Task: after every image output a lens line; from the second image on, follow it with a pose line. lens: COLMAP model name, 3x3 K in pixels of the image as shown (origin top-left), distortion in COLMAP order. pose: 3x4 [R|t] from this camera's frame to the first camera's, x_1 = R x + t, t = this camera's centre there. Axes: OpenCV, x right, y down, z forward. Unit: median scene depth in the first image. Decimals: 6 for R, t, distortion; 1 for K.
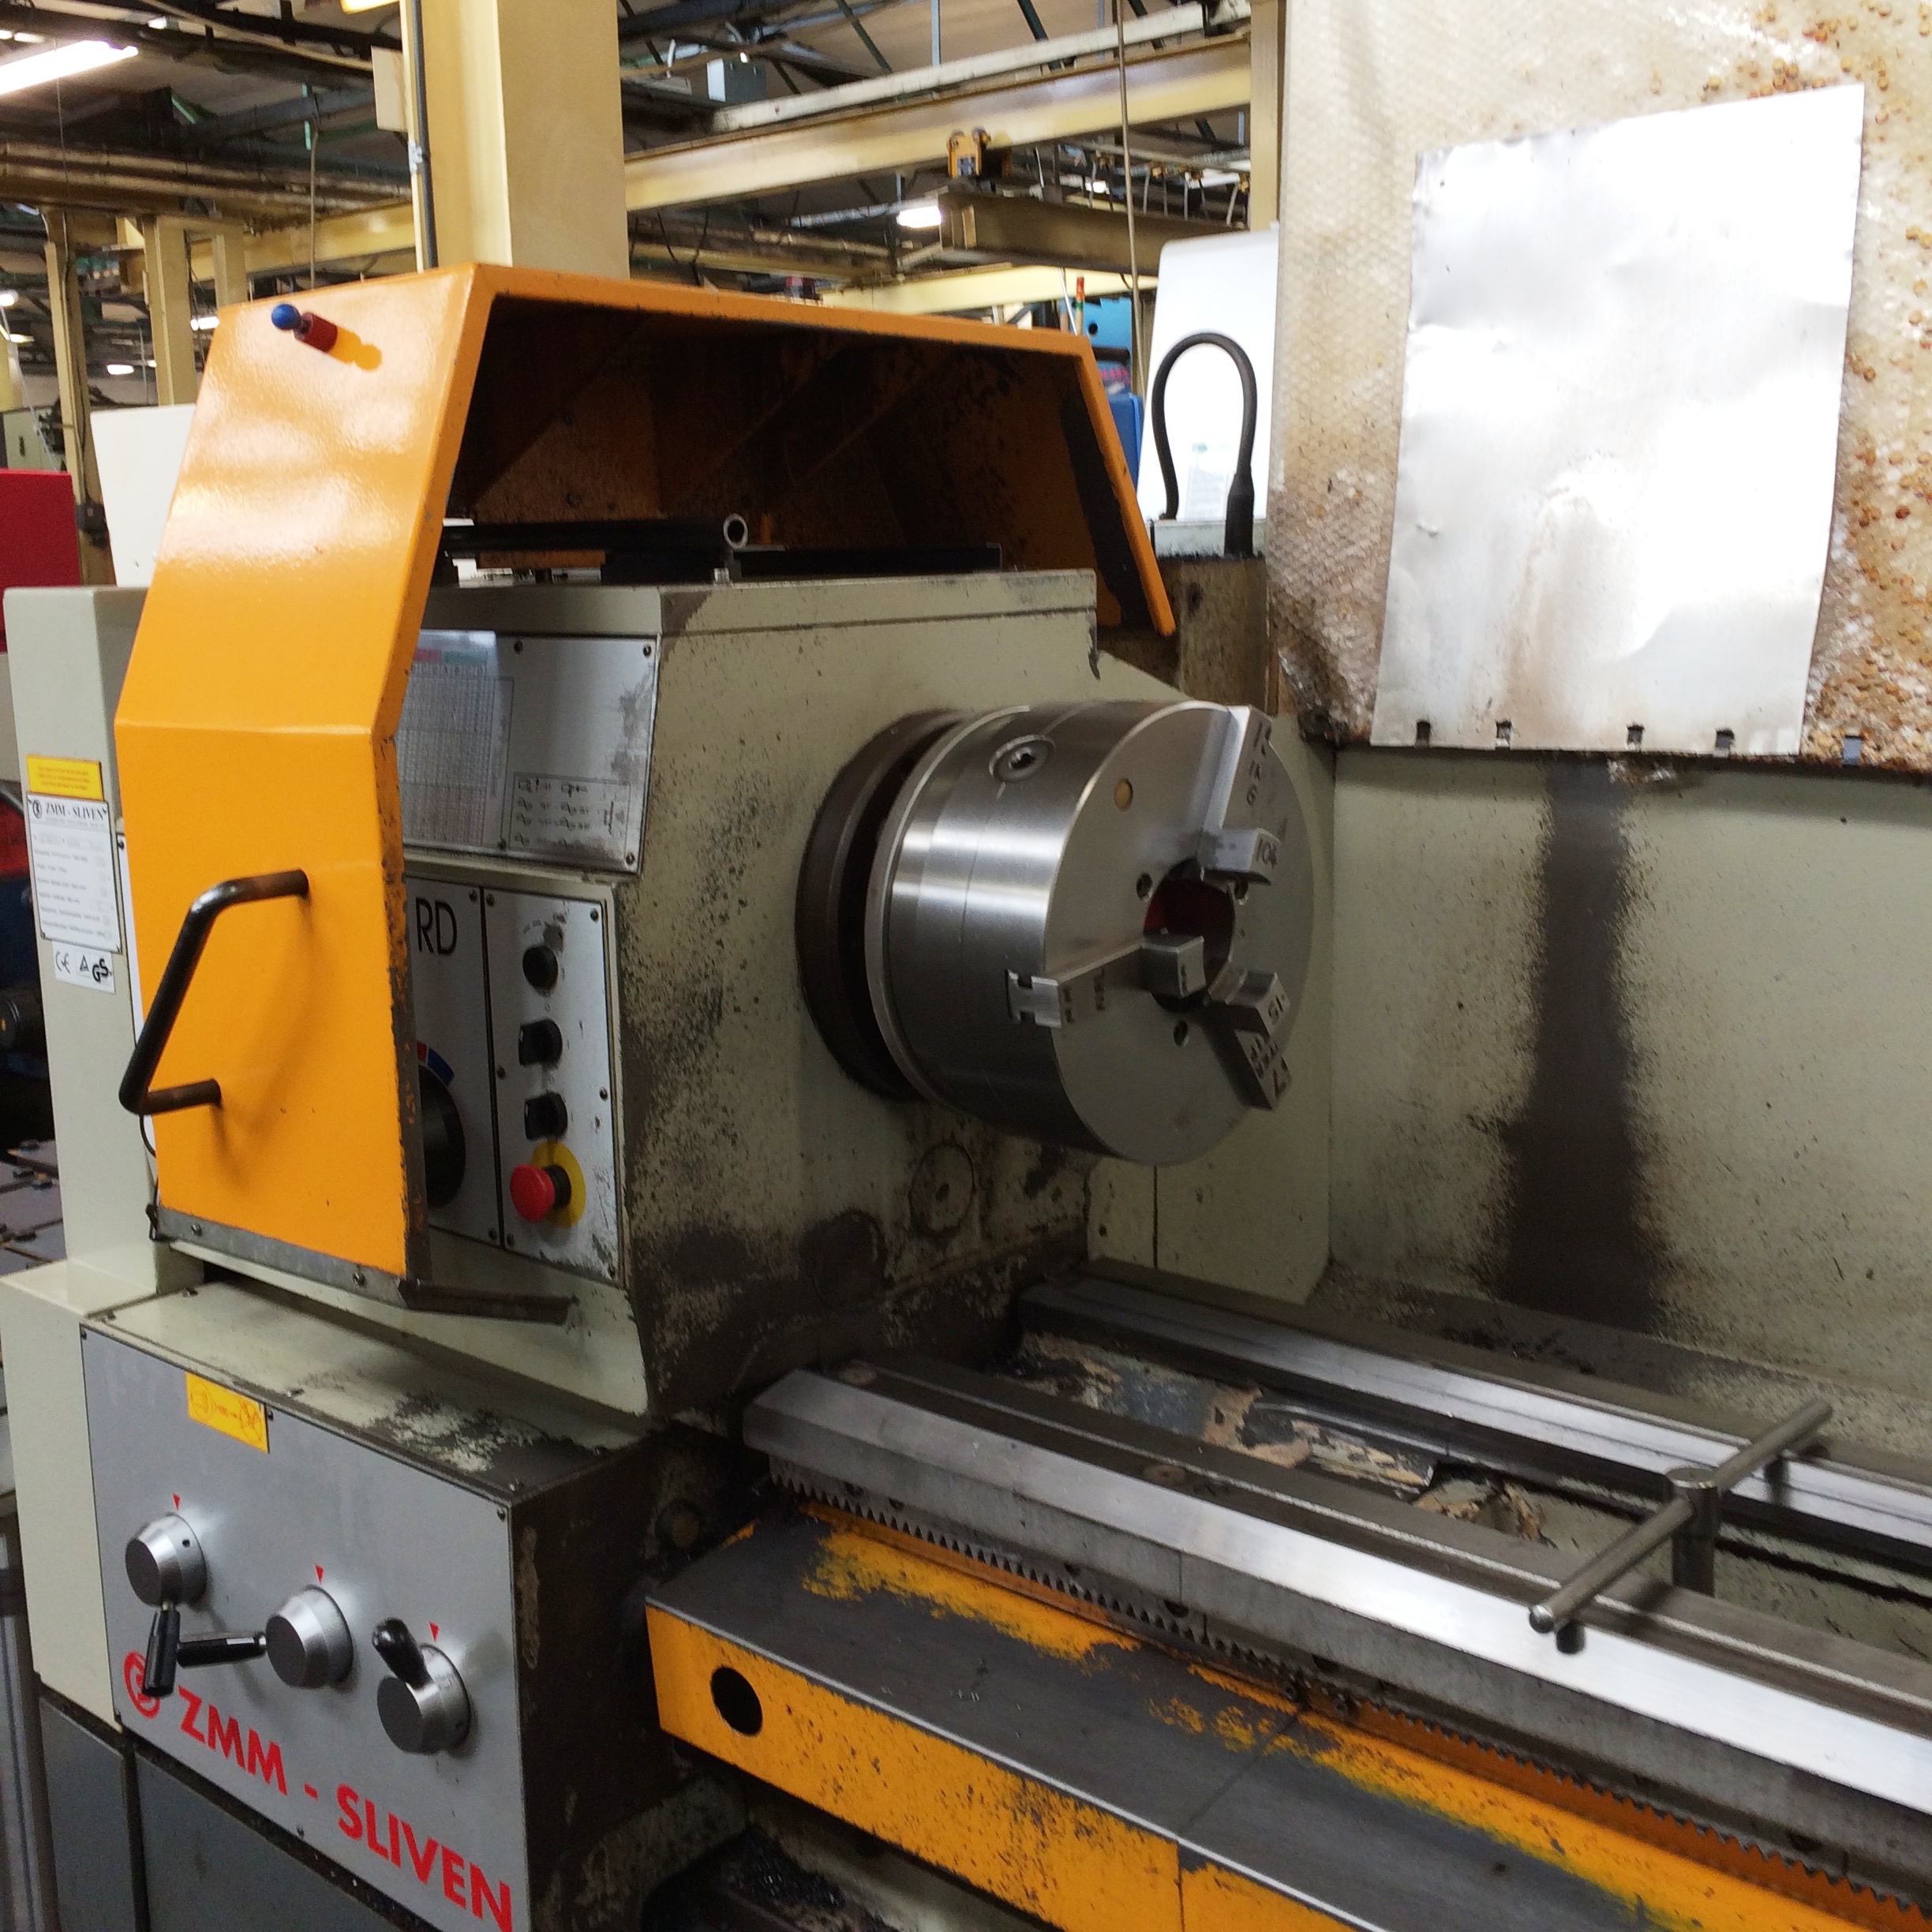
lens RADIAL K [[2205.4, 0, 972.3], [0, 2205.4, 950.8], [0, 0, 1]] dist [0.069639, -0.088431]
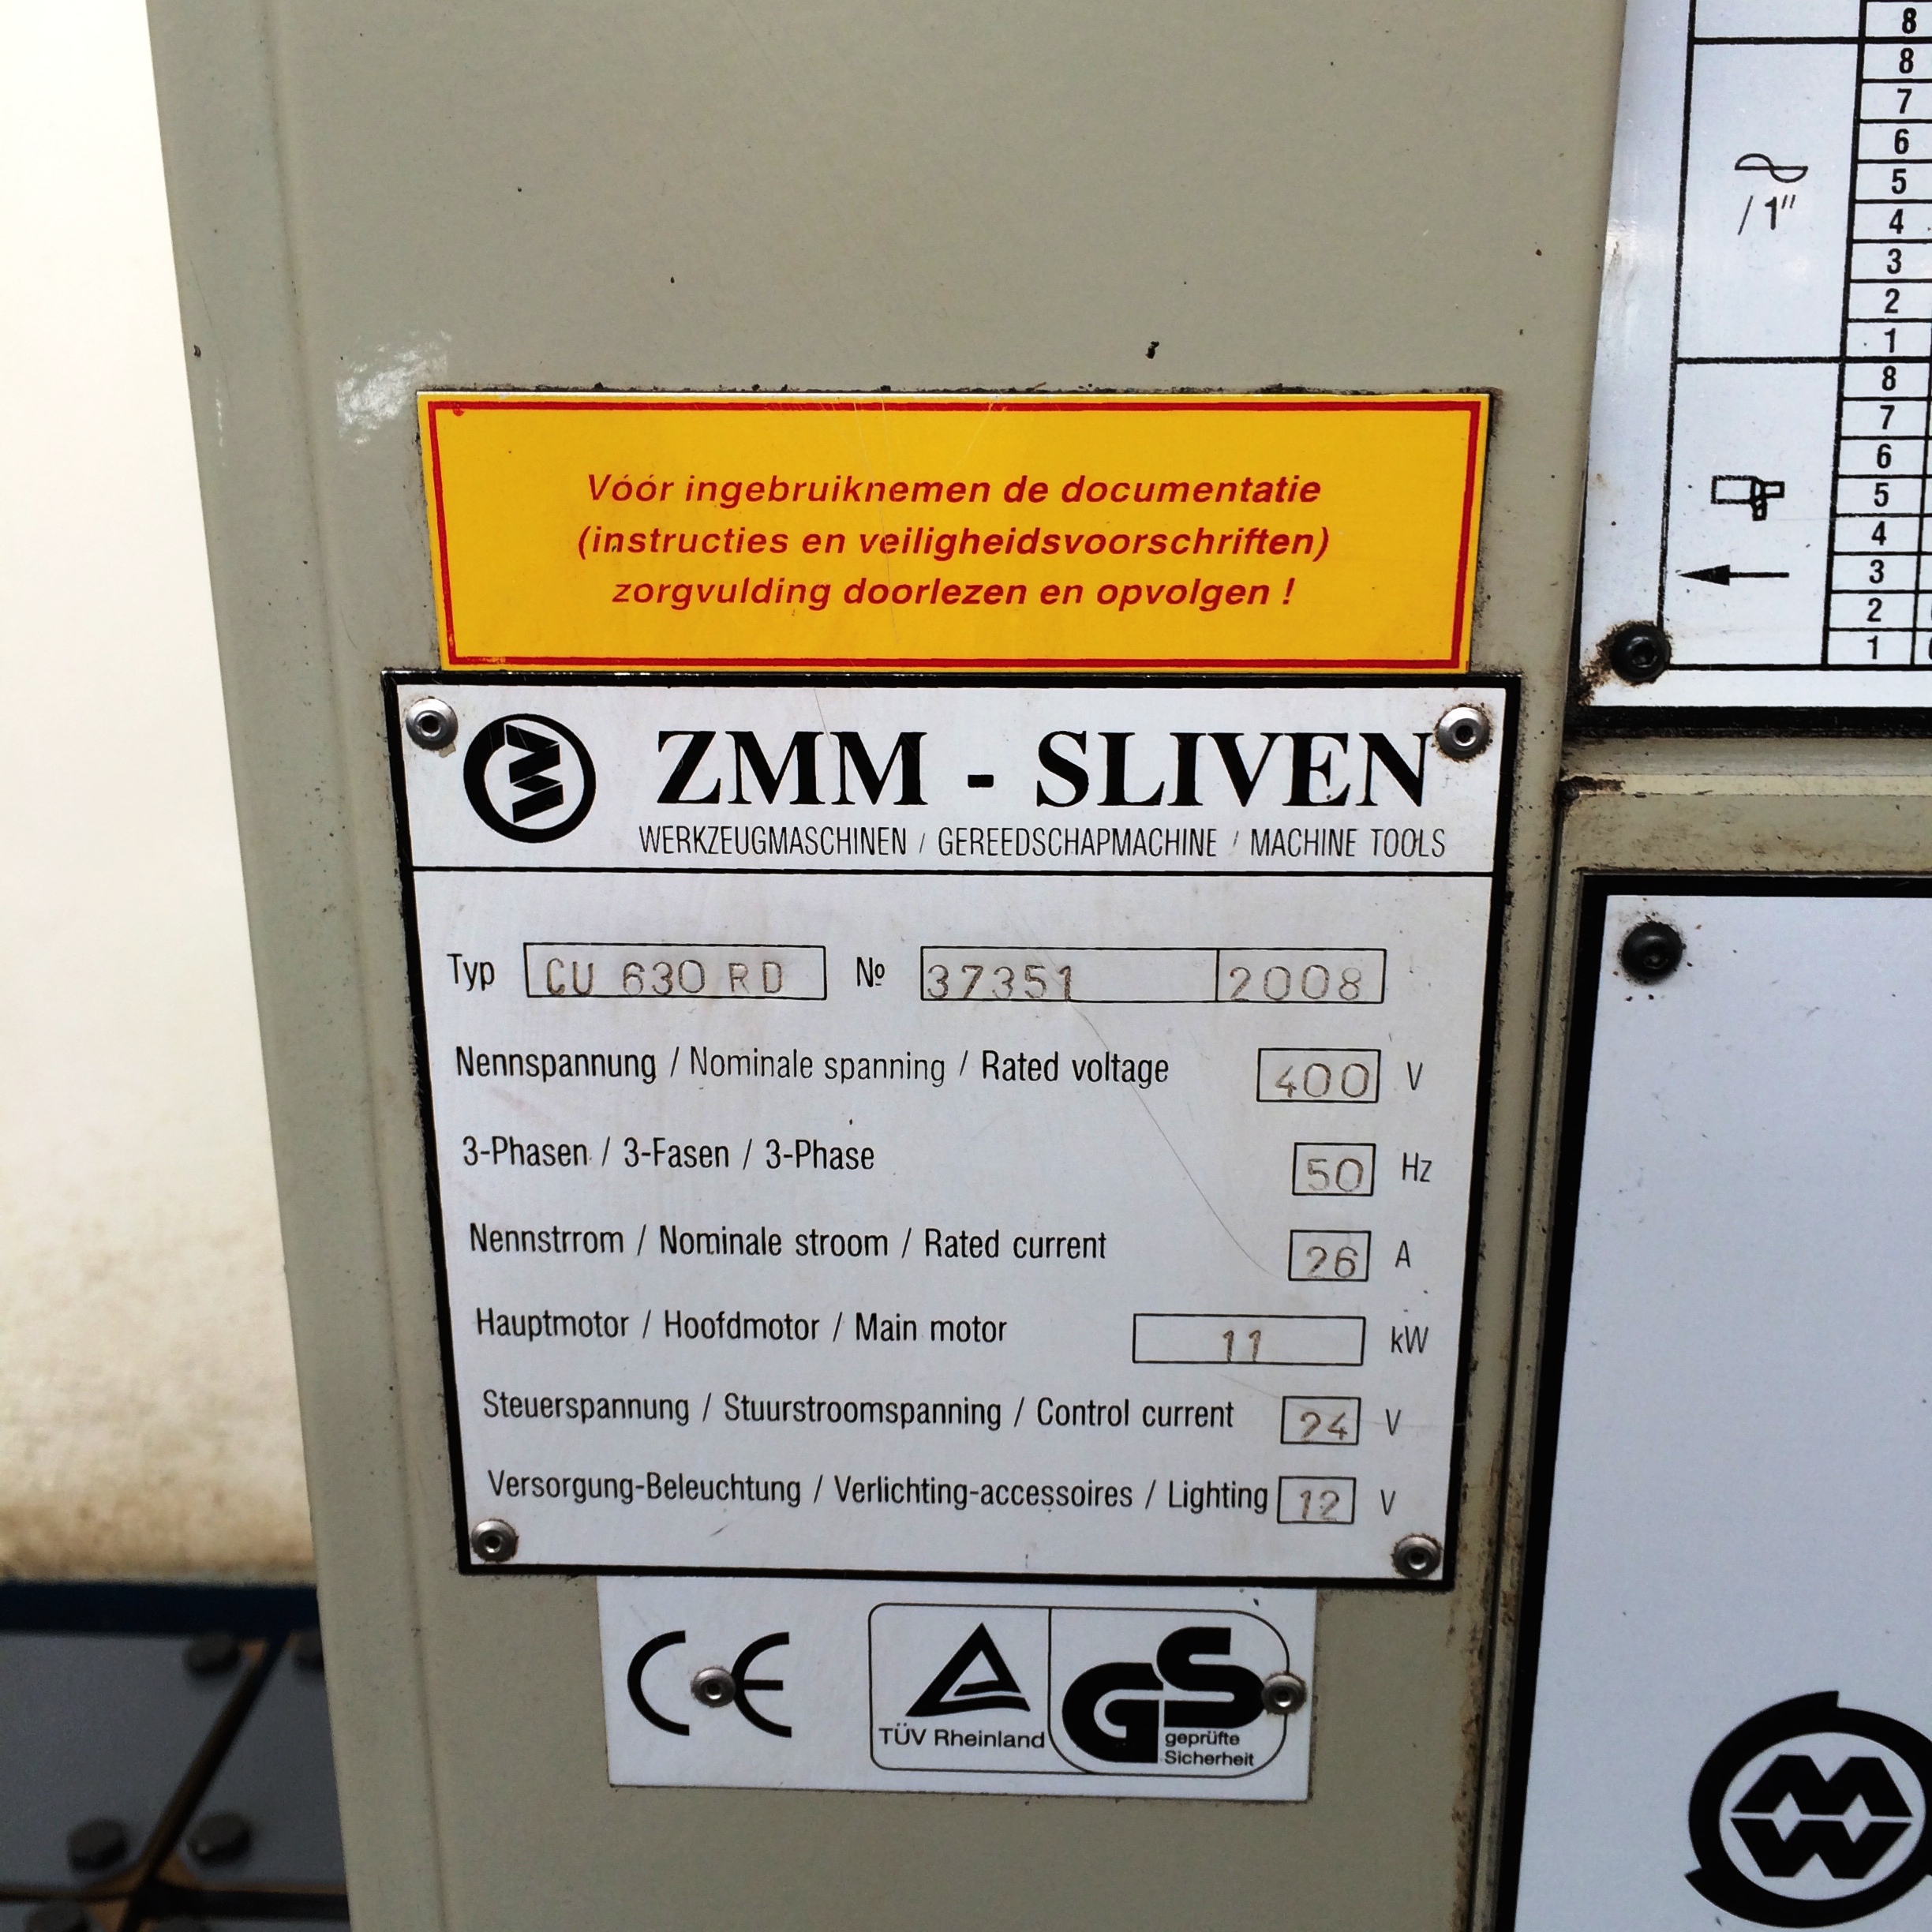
lens RADIAL K [[2213.1, 0, 970.7], [0, 2213.1, 951.8], [0, 0, 1]] dist [0.063863, -0.091630]
pose [[0.776754, -0.180031, 0.603525, -0.579816], [0.100939, 0.981472, 0.162861, -0.087463], [-0.621663, -0.065584, 0.780535, 1.035689]]
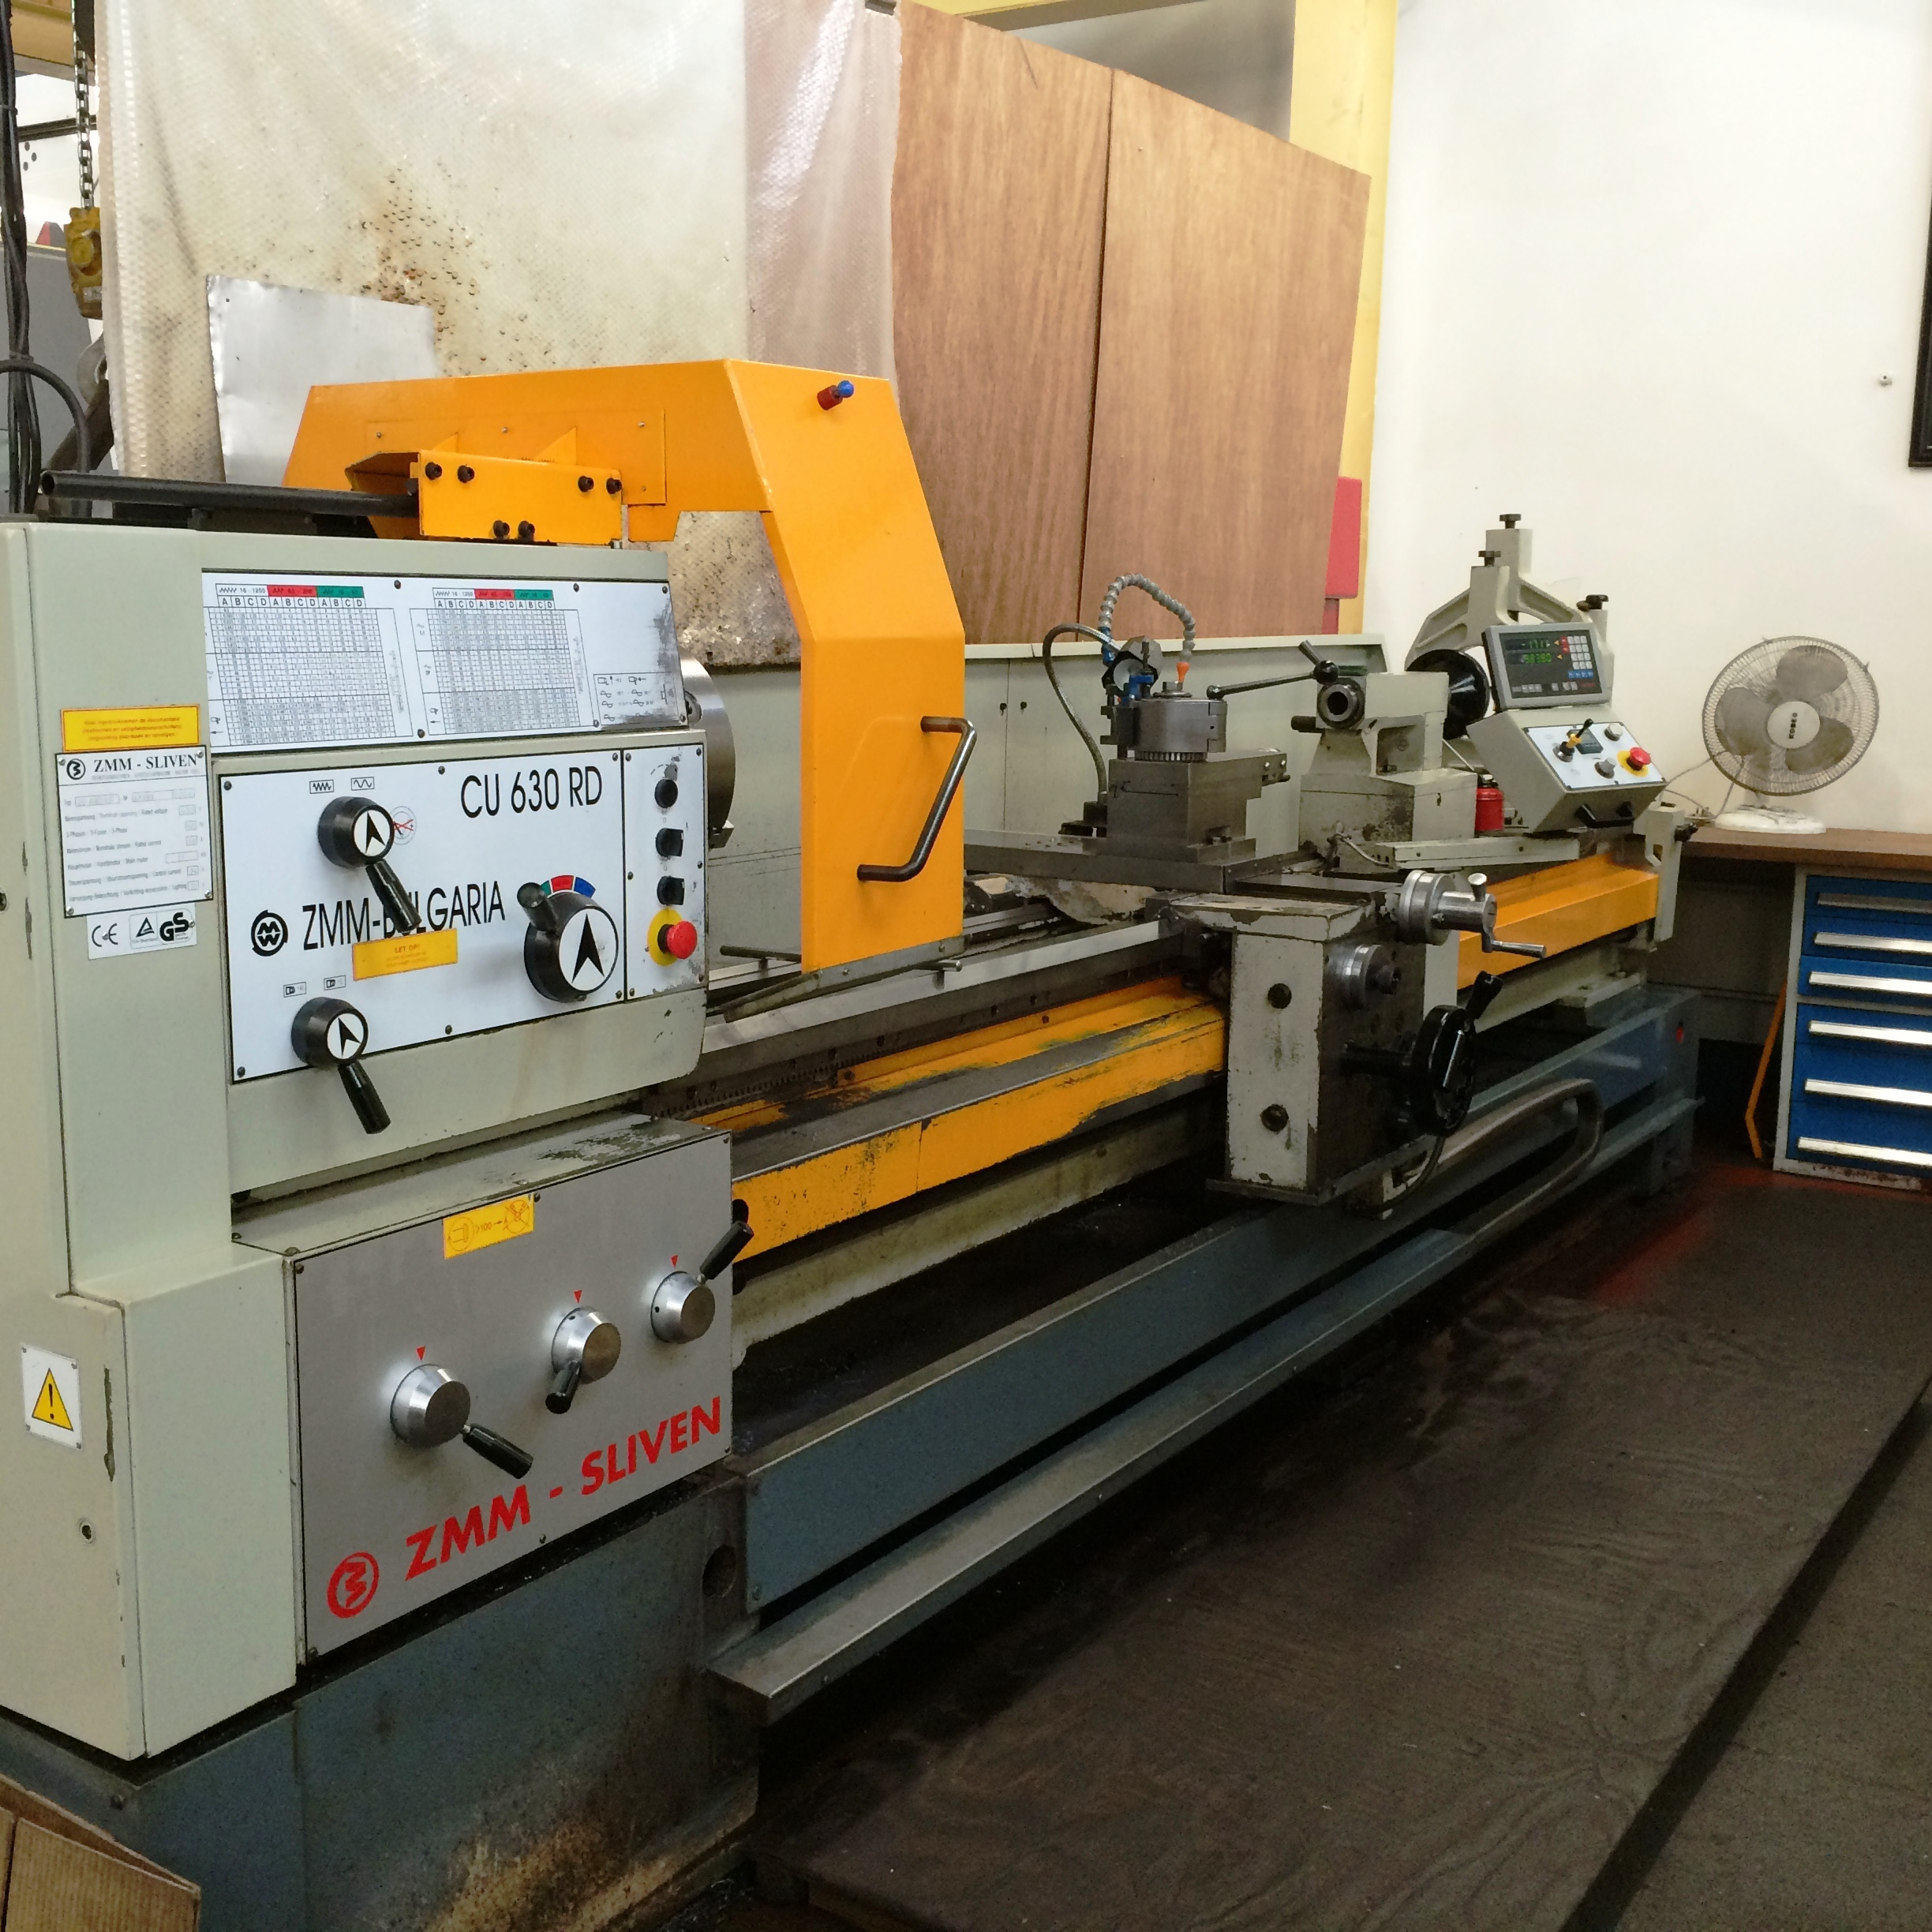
lens RADIAL K [[2200.6, 0, 945.9], [0, 2200.6, 964.7], [0, 0, 1]] dist [0.058800, -0.035036]
pose [[-0.127047, -0.141358, 0.981772, -1.616369], [0.173529, 0.971361, 0.162314, -0.085565], [-0.976600, 0.190988, -0.098878, 0.906077]]
